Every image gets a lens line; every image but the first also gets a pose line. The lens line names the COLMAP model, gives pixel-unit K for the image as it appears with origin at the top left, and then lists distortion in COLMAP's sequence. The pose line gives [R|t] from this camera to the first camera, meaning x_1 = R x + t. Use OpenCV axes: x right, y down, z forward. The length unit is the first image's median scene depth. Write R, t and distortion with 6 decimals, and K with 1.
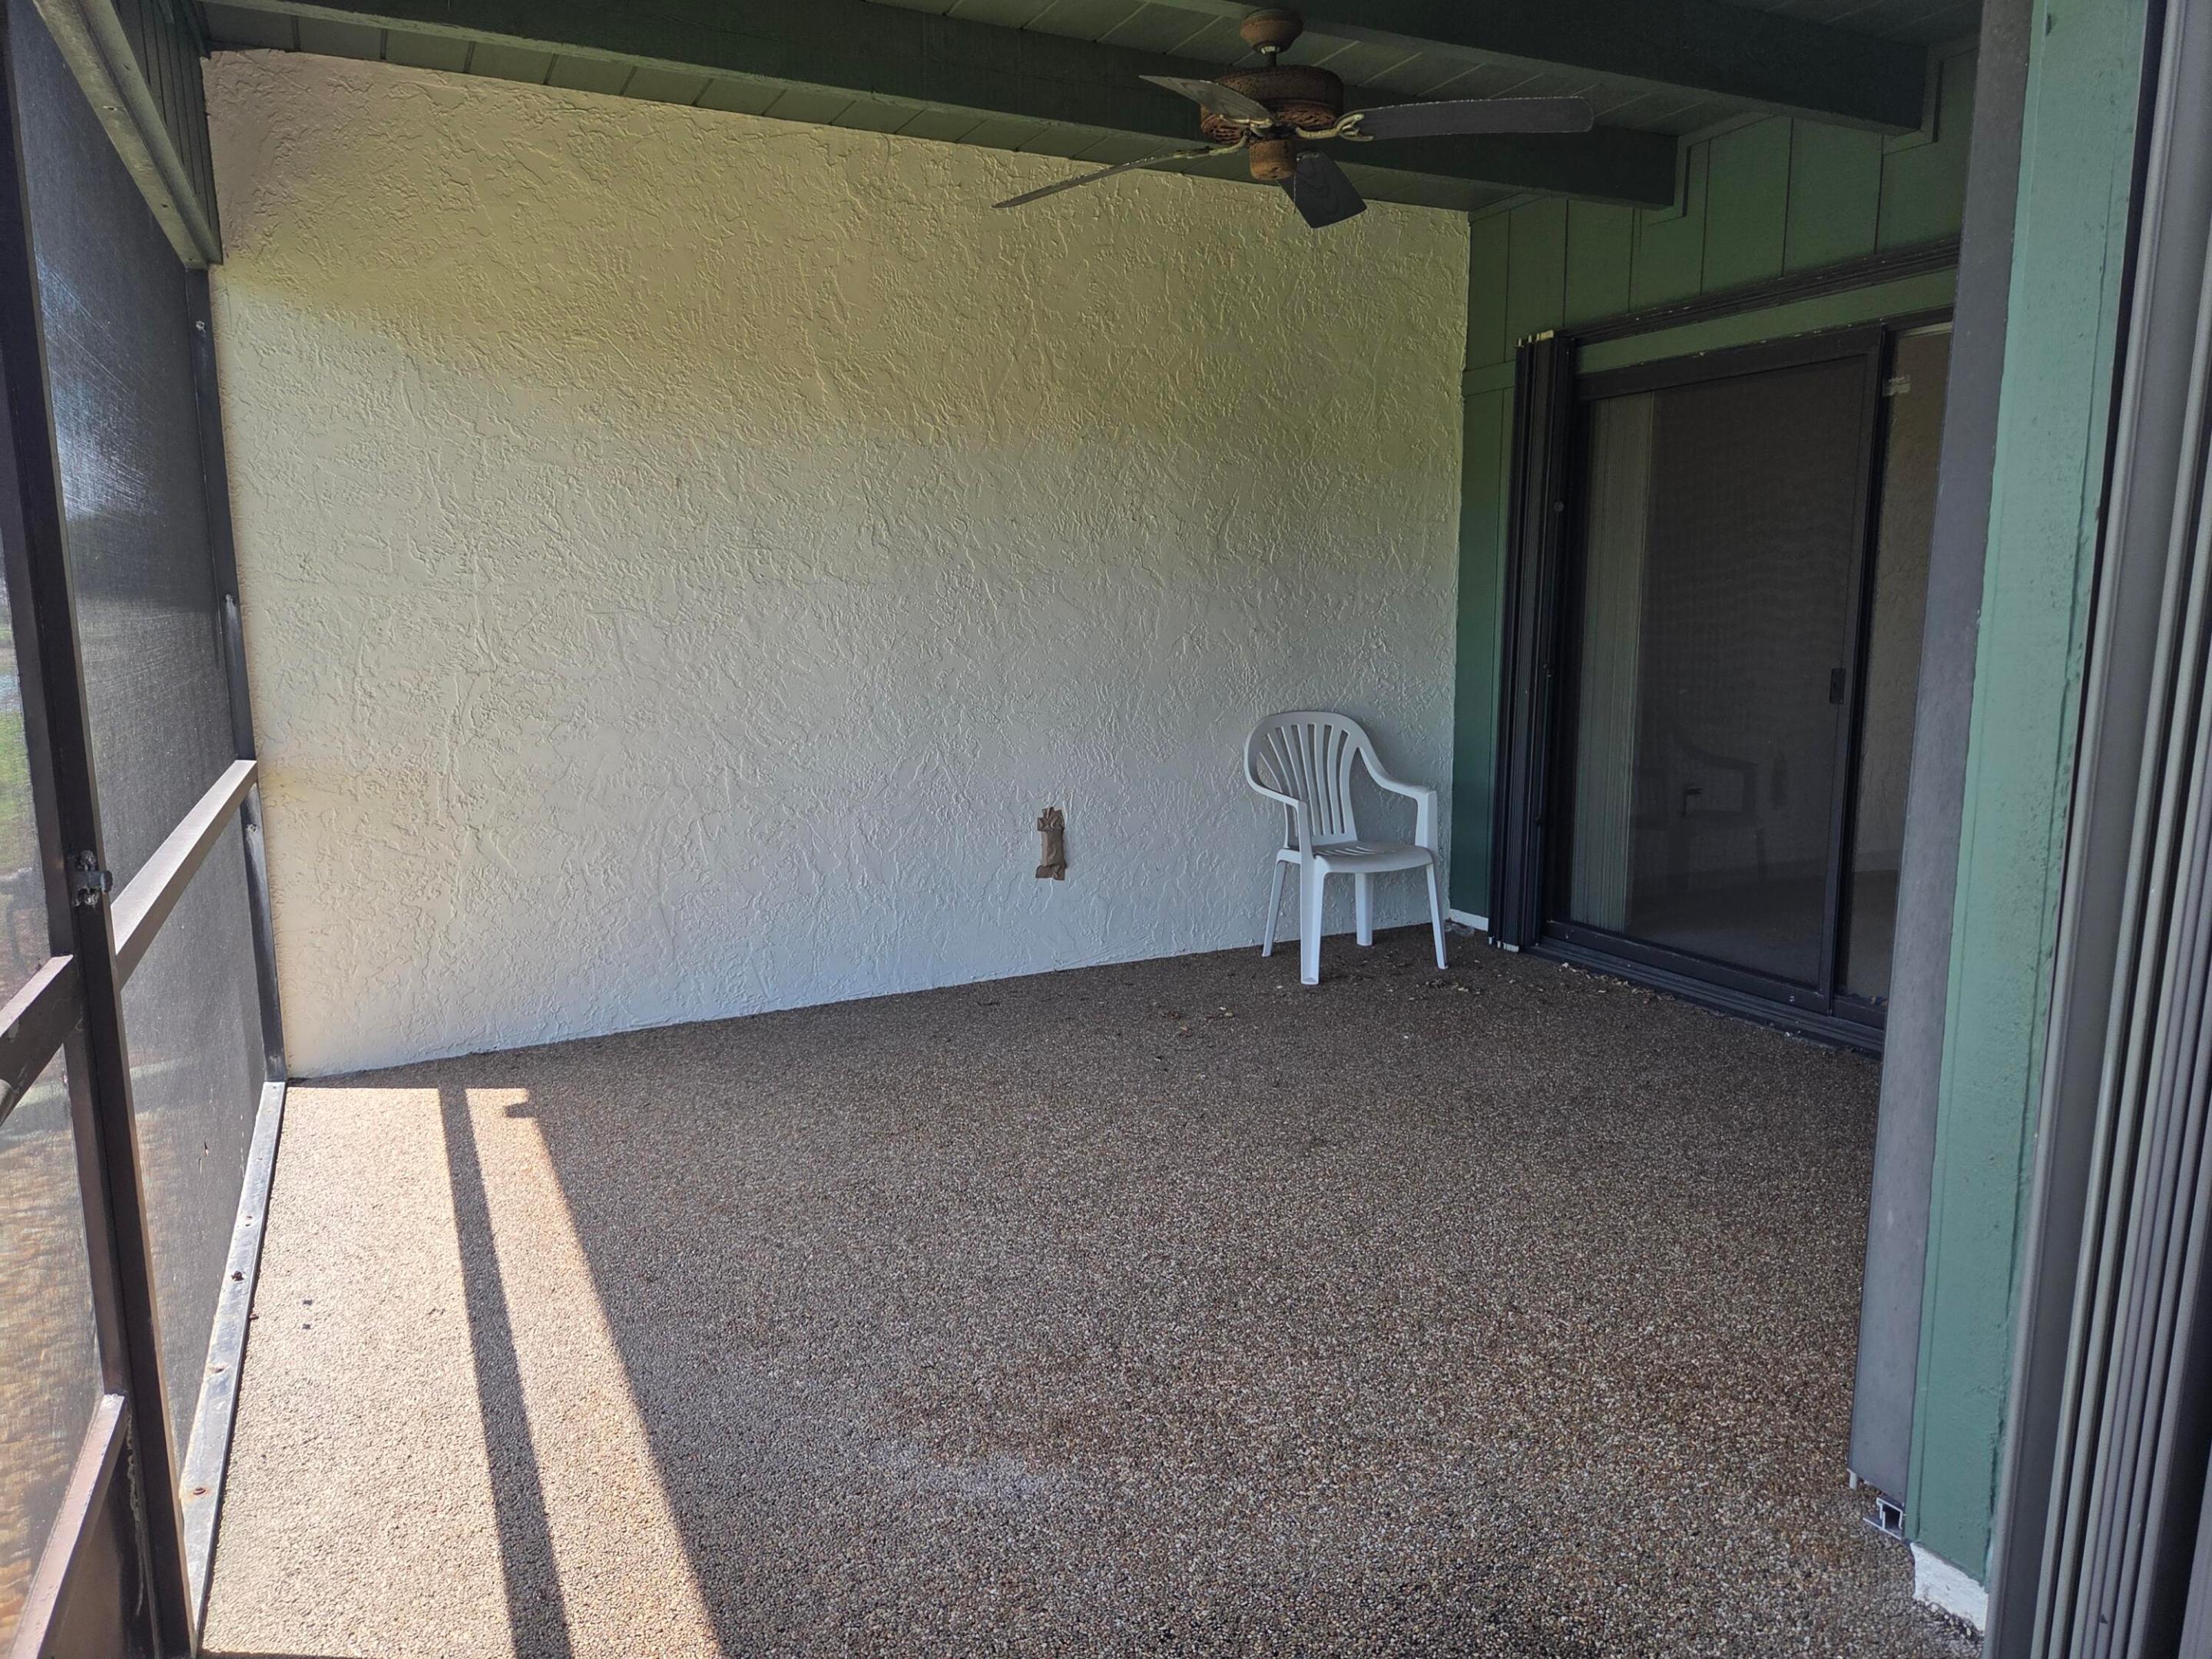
lens RADIAL K [[1489.1, 0, 1116.6], [0, 1489.1, 842.7], [0, 0, 1]] dist [0.069002, -0.054132]
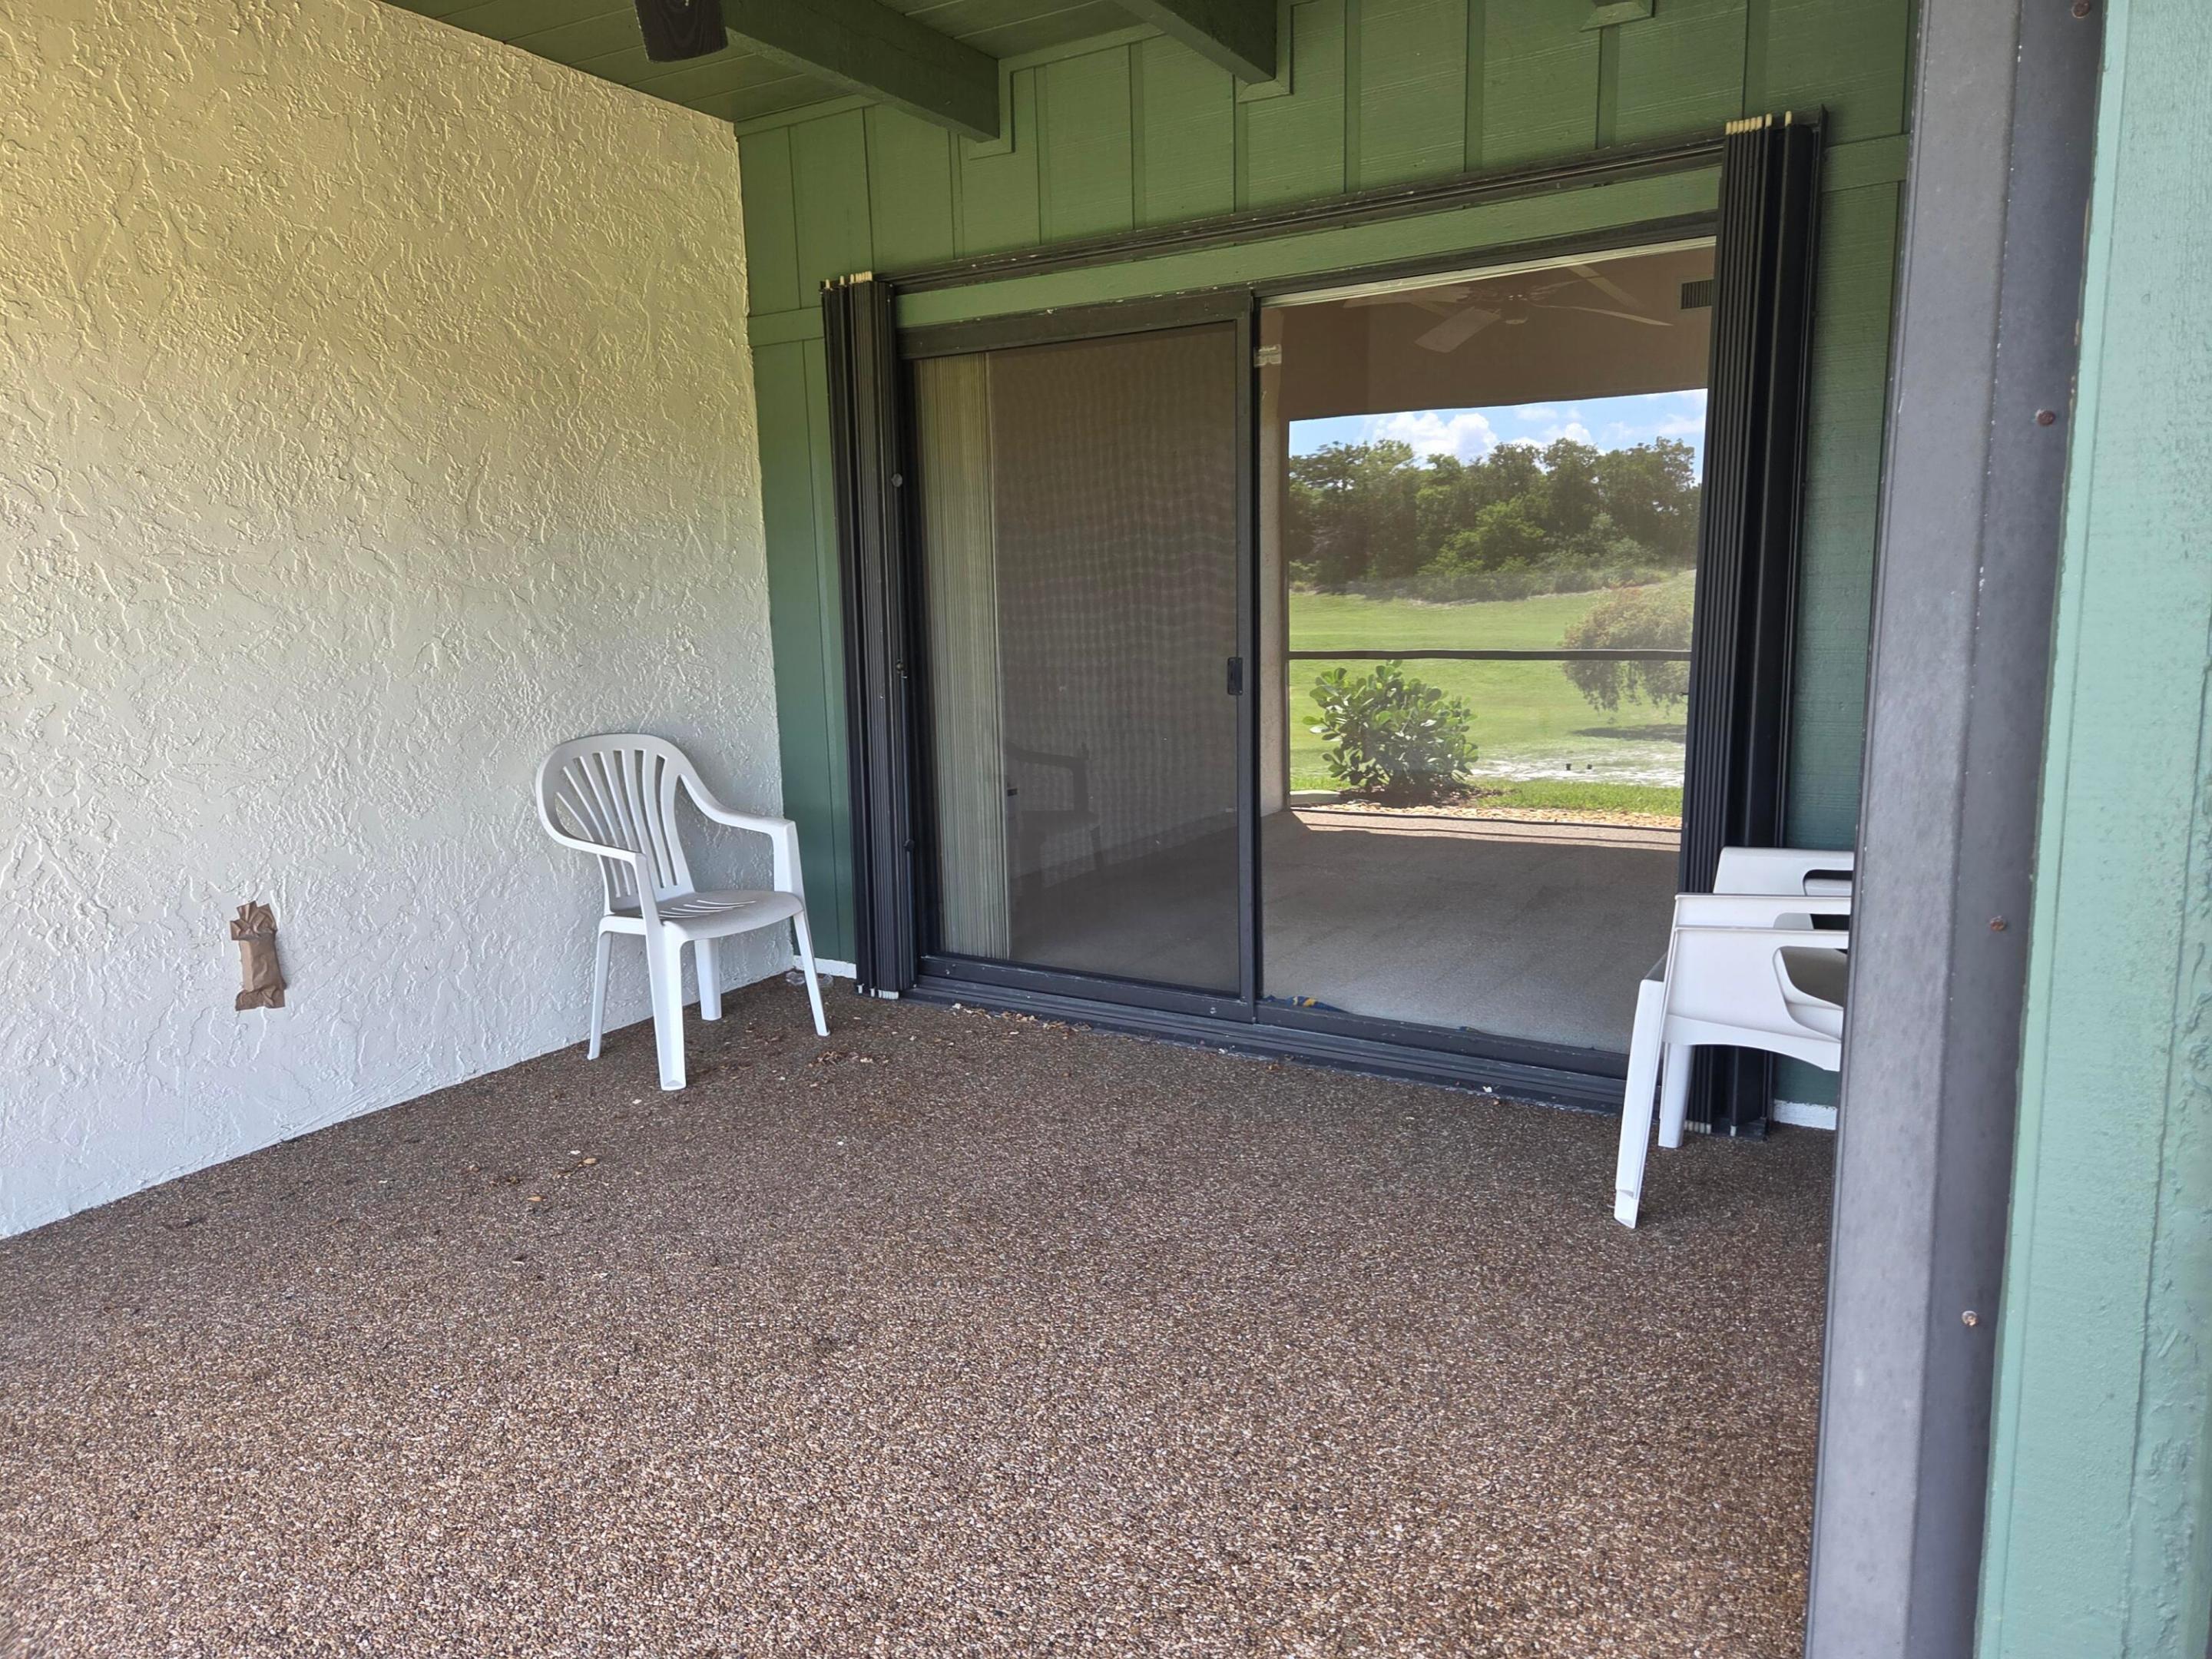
lens RADIAL K [[1489.1, 0, 1112.5], [0, 1489.1, 824.0], [0, 0, 1]] dist [0.069002, -0.054132]
pose [[0.846877, -0.097984, 0.522684, -0.070045], [0.103549, 0.994450, 0.018648, -0.032172], [-0.521610, 0.038331, 0.852322, 0.220371]]
